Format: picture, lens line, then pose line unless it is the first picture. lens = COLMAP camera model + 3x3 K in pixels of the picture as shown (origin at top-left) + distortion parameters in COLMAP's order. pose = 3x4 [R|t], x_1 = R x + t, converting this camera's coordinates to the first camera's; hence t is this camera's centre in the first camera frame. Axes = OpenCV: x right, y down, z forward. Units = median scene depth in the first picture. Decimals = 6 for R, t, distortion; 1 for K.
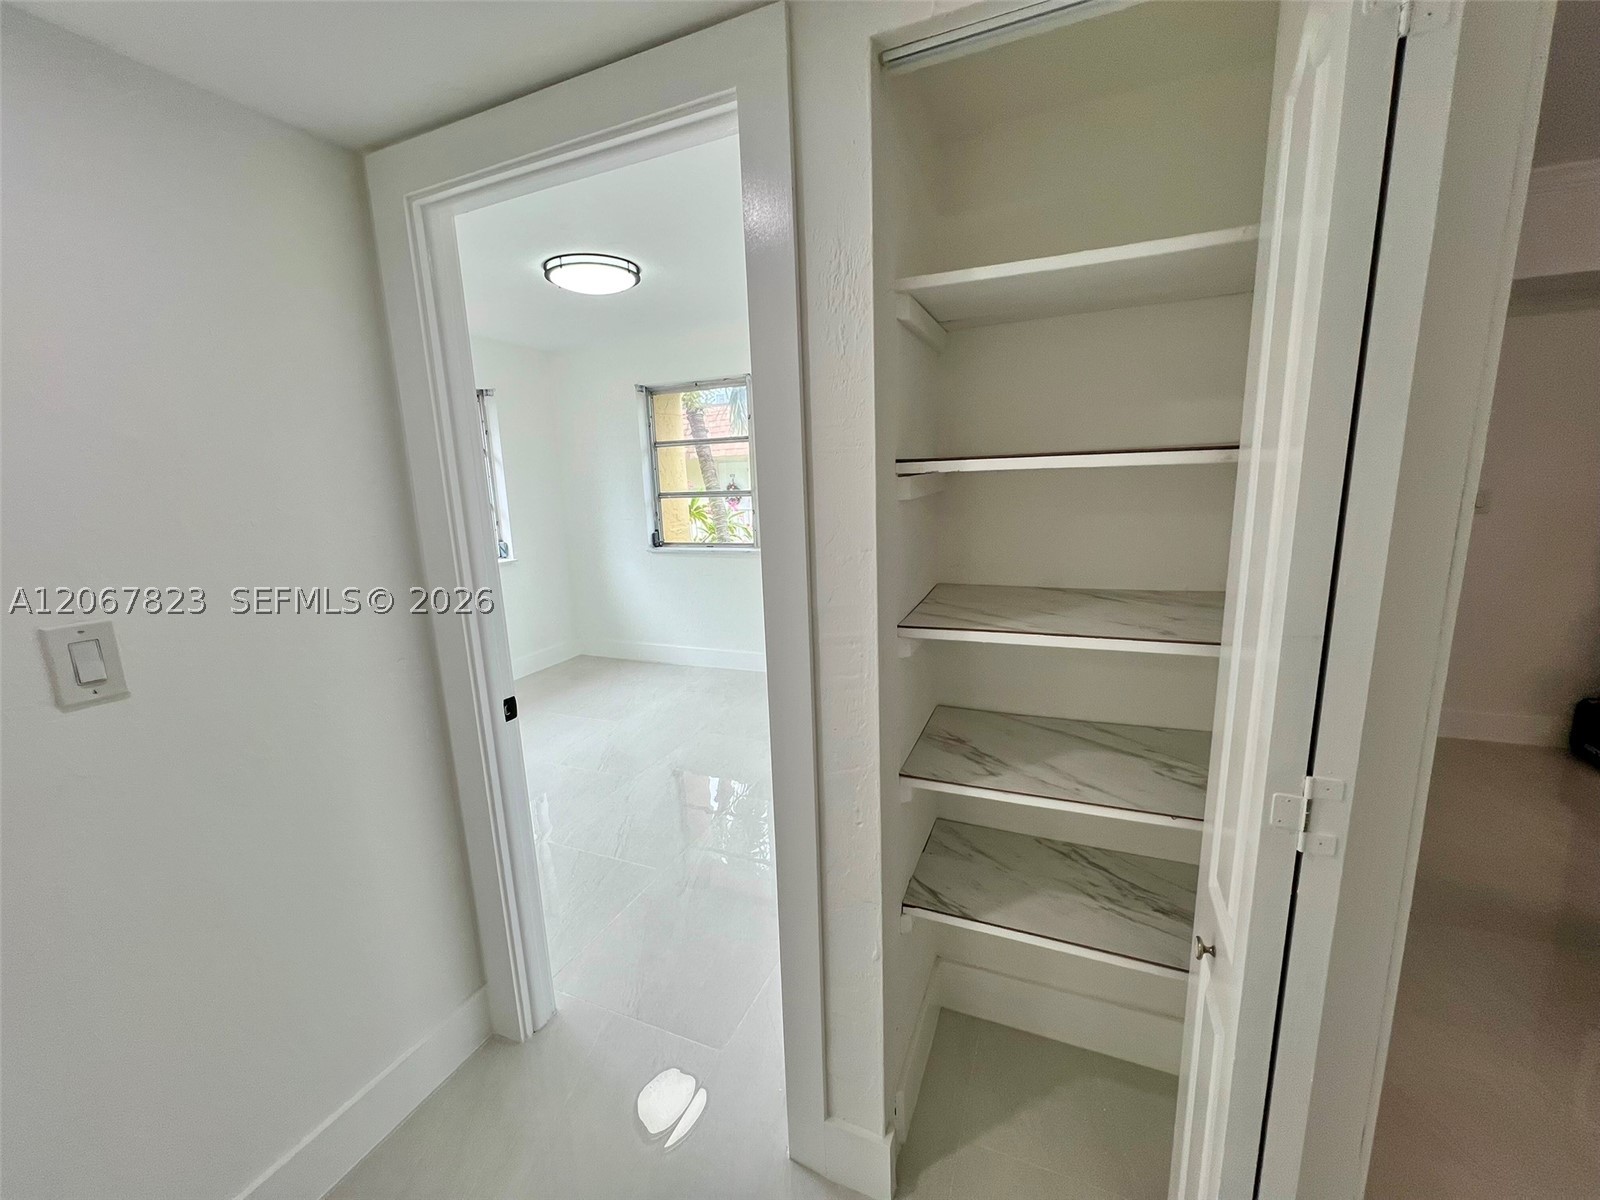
lens RADIAL K [[634.6, 0, 798.4], [0, 634.6, 595.8], [0, 0, 1]] dist [-0.006123, -0.000368]
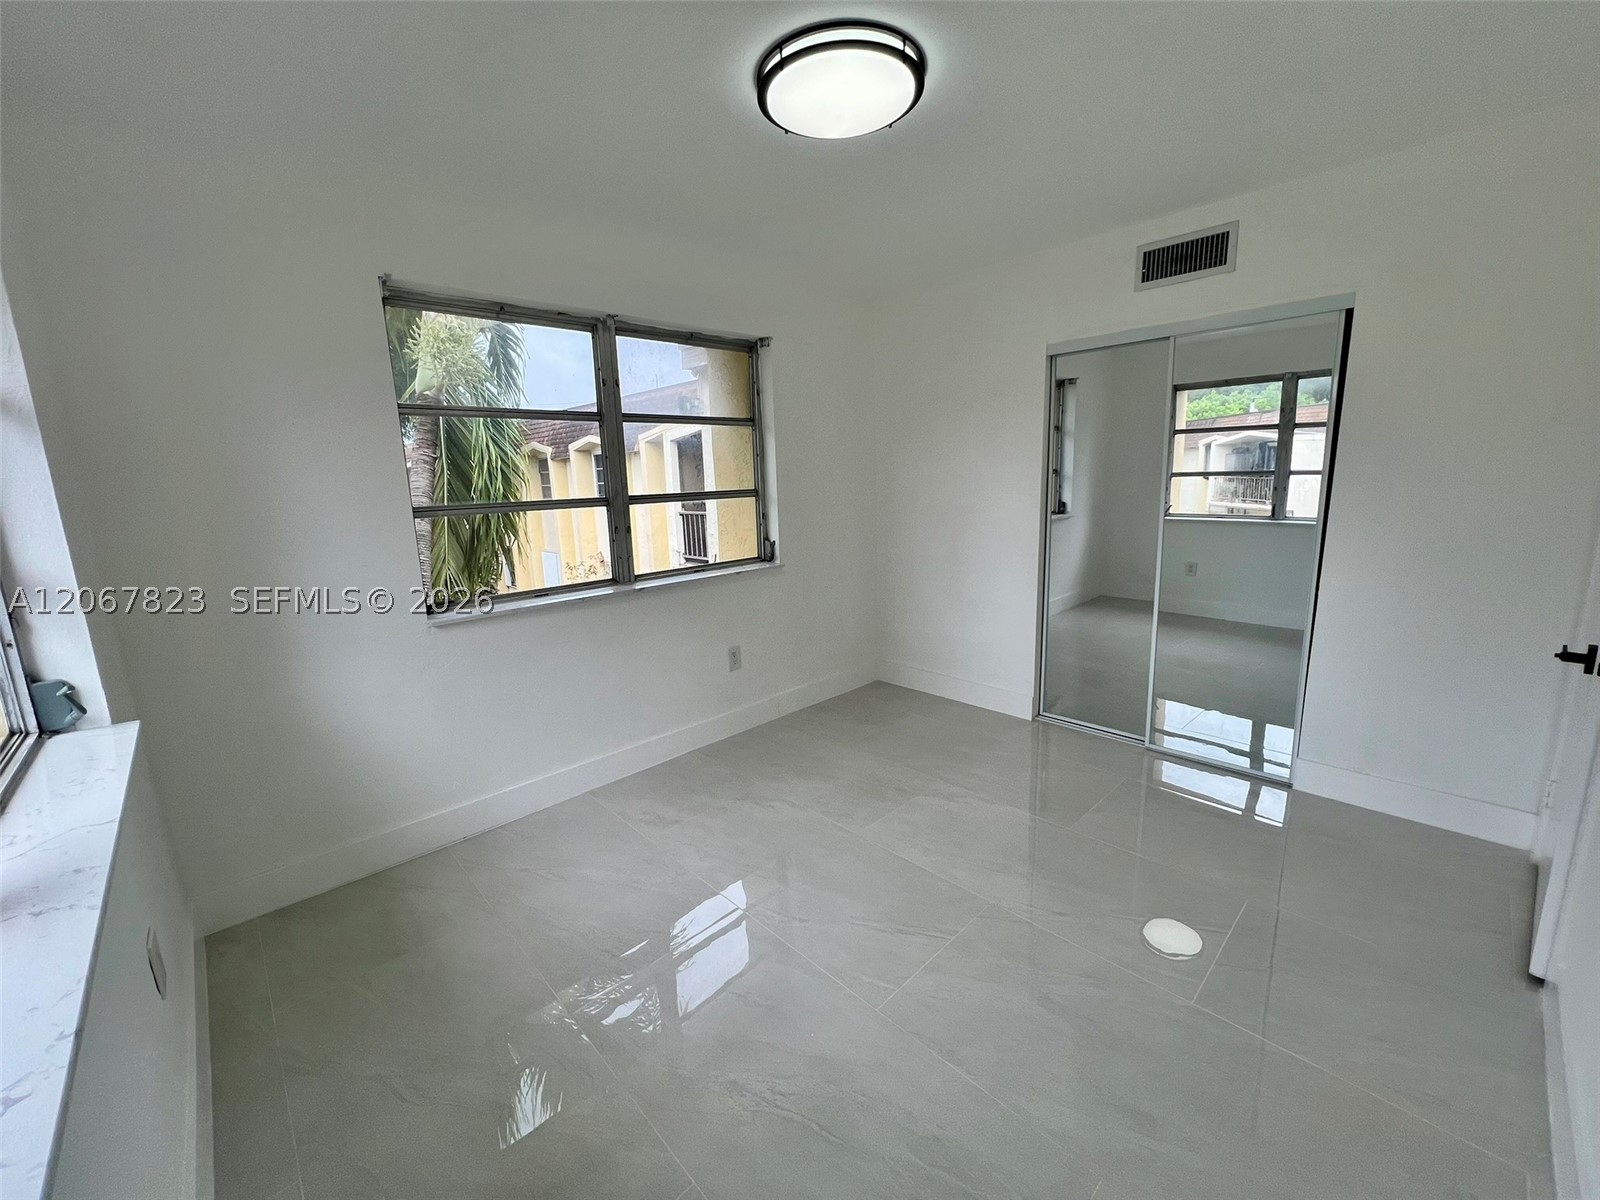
lens RADIAL K [[646.1, 0, 803.8], [0, 646.1, 592.5], [0, 0, 1]] dist [-0.000010, 0.000239]
pose [[0.389398, -0.151821, 0.908471, -0.701670], [0.184155, 0.979240, 0.084713, -0.092309], [-0.902472, 0.134312, 0.409273, 0.592190]]
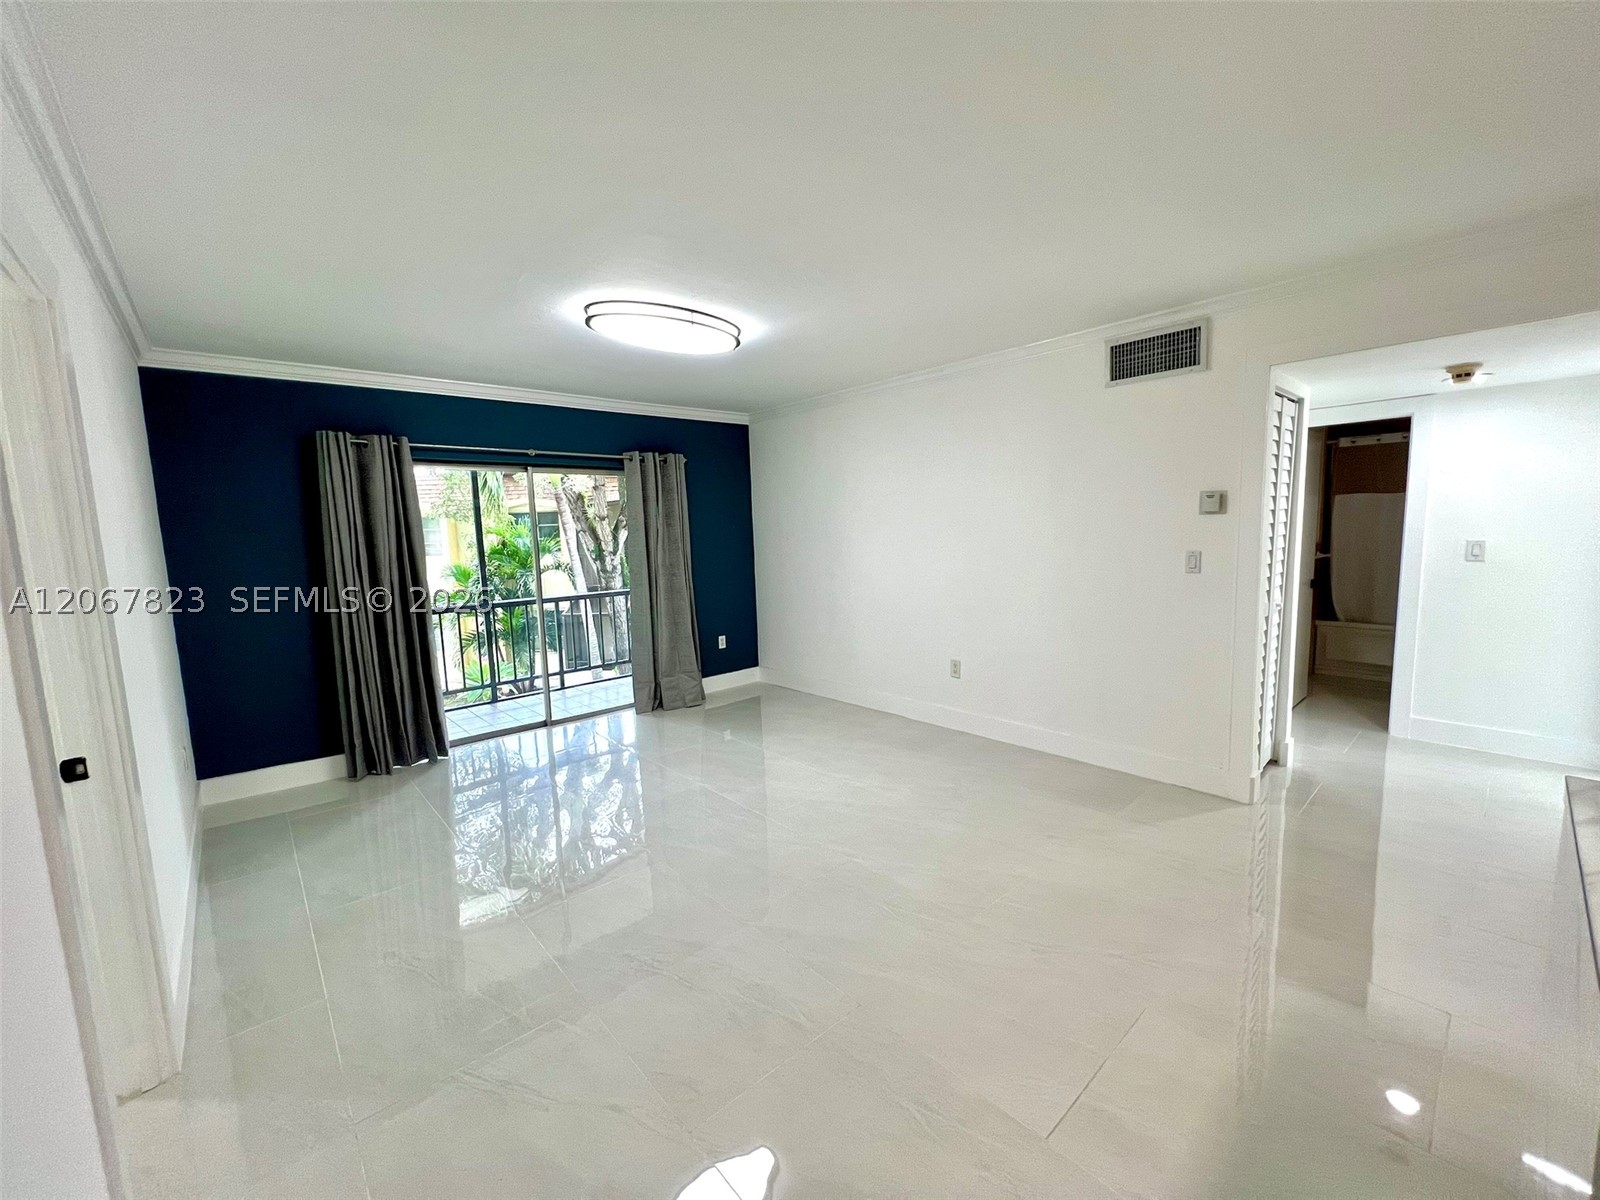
lens RADIAL K [[646.1, 0, 803.8], [0, 646.1, 592.5], [0, 0, 1]] dist [-0.000010, 0.000239]
pose [[-0.400101, 0.152957, -0.903617, 0.757676], [-0.119394, 0.968872, 0.216868, -0.001117], [0.908661, 0.194655, -0.369385, -0.221588]]
